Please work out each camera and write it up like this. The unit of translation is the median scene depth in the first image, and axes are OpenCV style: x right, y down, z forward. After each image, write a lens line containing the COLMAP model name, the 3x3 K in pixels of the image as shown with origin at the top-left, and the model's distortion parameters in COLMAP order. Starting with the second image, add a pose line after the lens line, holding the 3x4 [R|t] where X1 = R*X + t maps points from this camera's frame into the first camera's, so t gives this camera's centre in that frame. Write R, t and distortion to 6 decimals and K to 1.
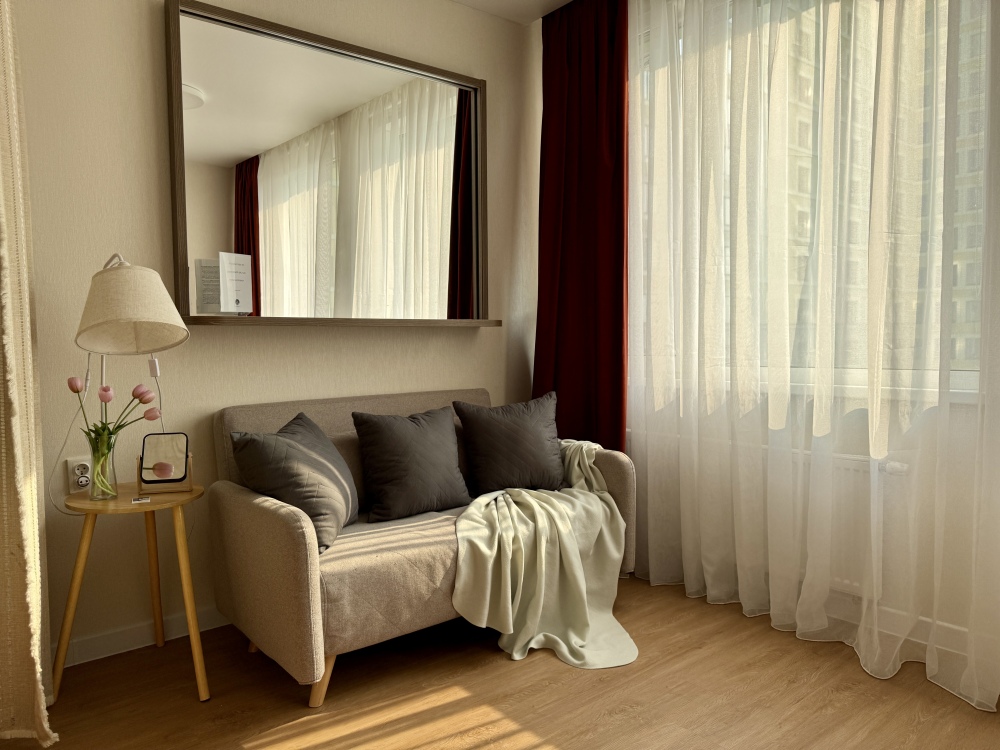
lens RADIAL K [[703.3, 0, 498.1], [0, 703.3, 378.4], [0, 0, 1]] dist [0.079098, -0.109541]
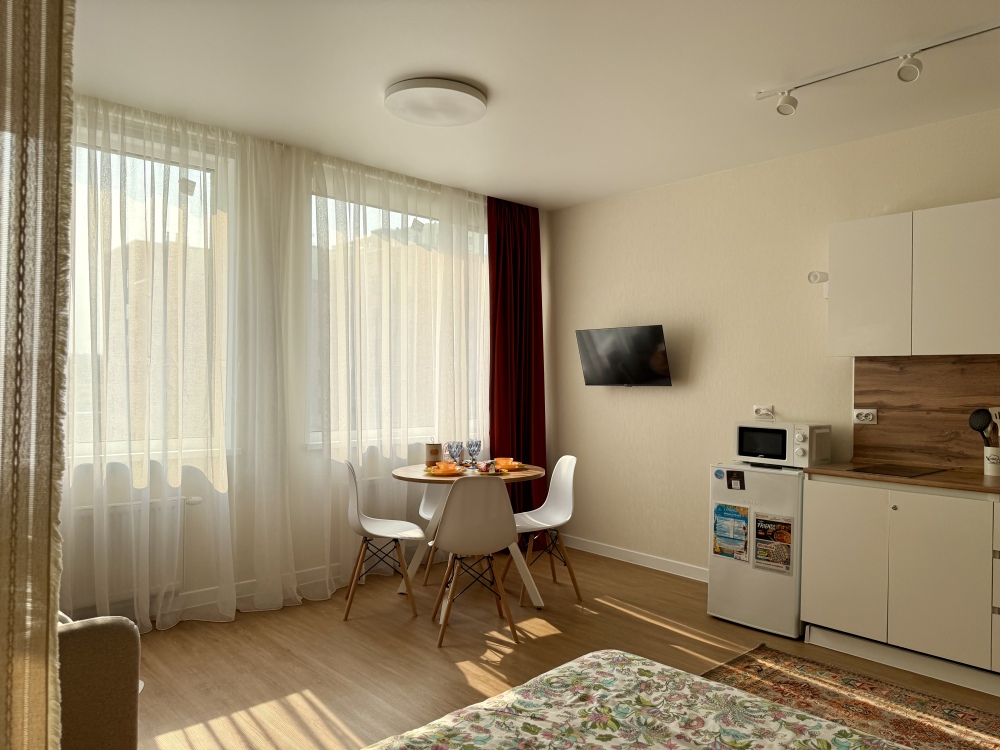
lens RADIAL K [[703.3, 0, 498.1], [0, 703.3, 378.4], [0, 0, 1]] dist [0.079098, -0.109541]
pose [[-0.056130, 0.020235, 0.998218, -1.065607], [0.046279, 0.998773, -0.017644, -0.087413], [-0.997350, 0.045206, -0.056998, 0.382906]]
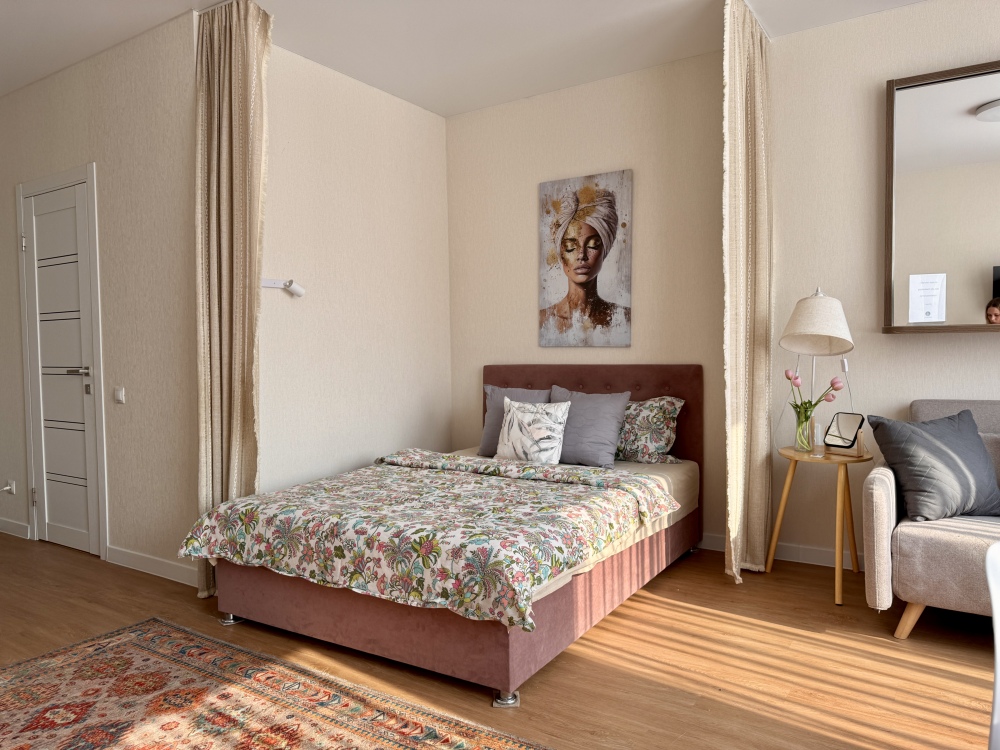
lens RADIAL K [[693.6, 0, 503.0], [0, 693.6, 384.8], [0, 0, 1]] dist [0.103211, -0.124252]
pose [[0.302052, 0.059979, -0.951403, 0.583626], [-0.045356, 0.997793, 0.048504, -0.012947], [0.952212, 0.028501, 0.304105, -0.050140]]
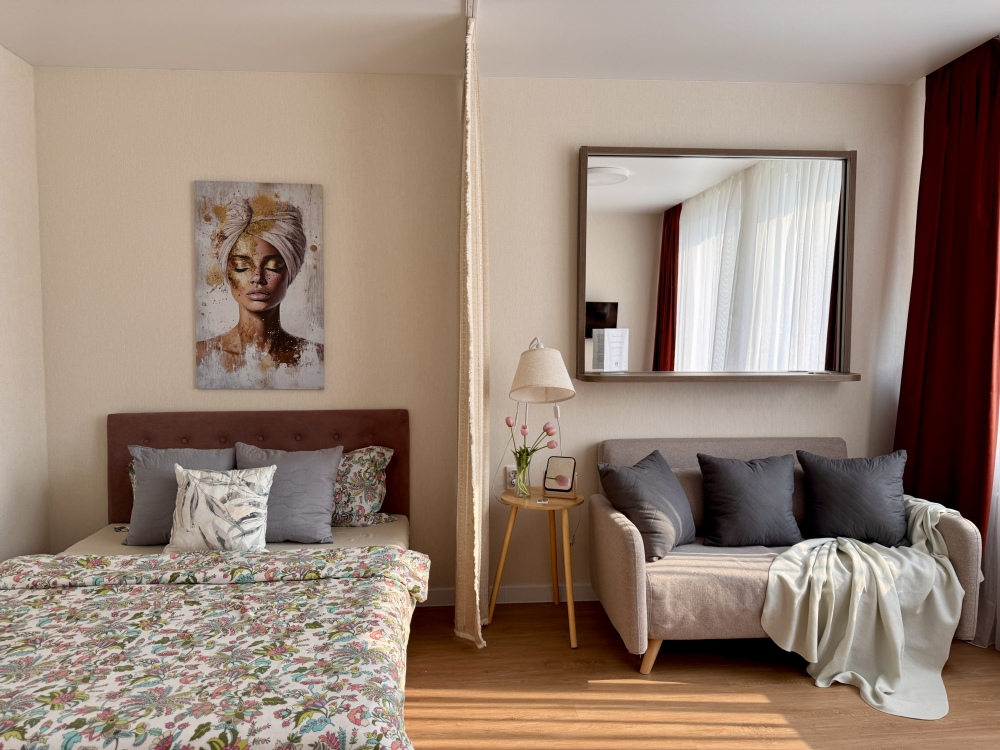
lens RADIAL K [[701.9, 0, 502.2], [0, 701.9, 378.3], [0, 0, 1]] dist [0.091320, -0.134532]
pose [[0.818967, 0.042084, -0.572296, 0.231027], [-0.042355, 0.999020, 0.012853, -0.091017], [0.572276, 0.013714, 0.819947, -0.232104]]
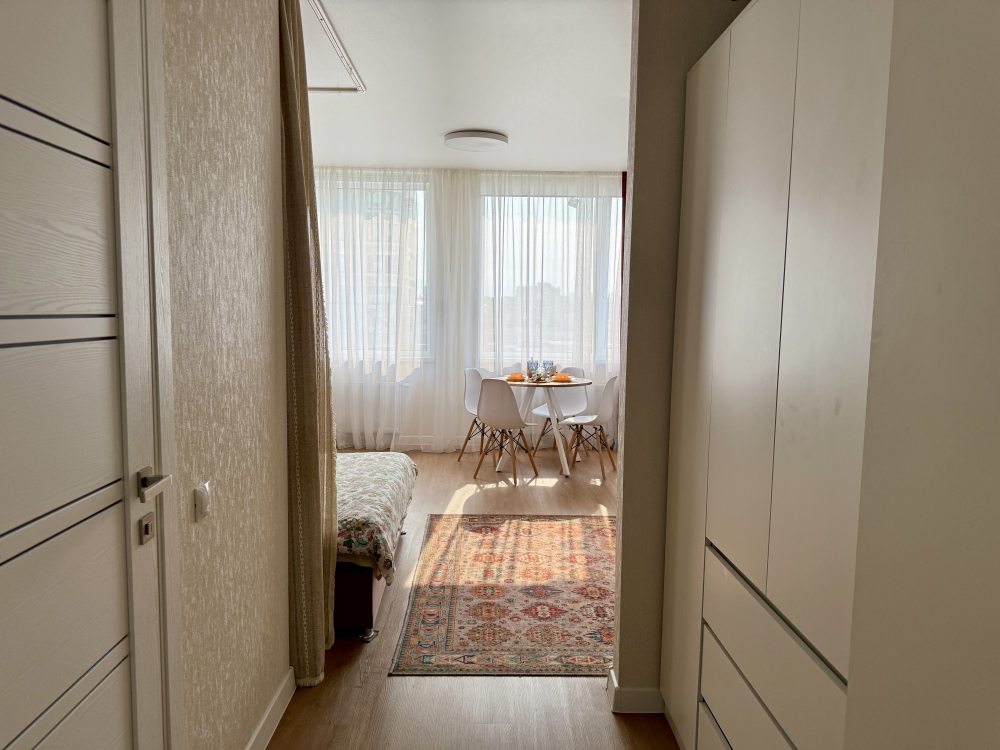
lens RADIAL K [[693.6, 0, 503.0], [0, 693.6, 384.8], [0, 0, 1]] dist [0.103211, -0.124252]
pose [[0.608597, -0.059491, 0.791246, -1.386450], [0.021165, 0.998048, 0.058761, -0.030745], [-0.793197, -0.019015, 0.608668, -0.992235]]
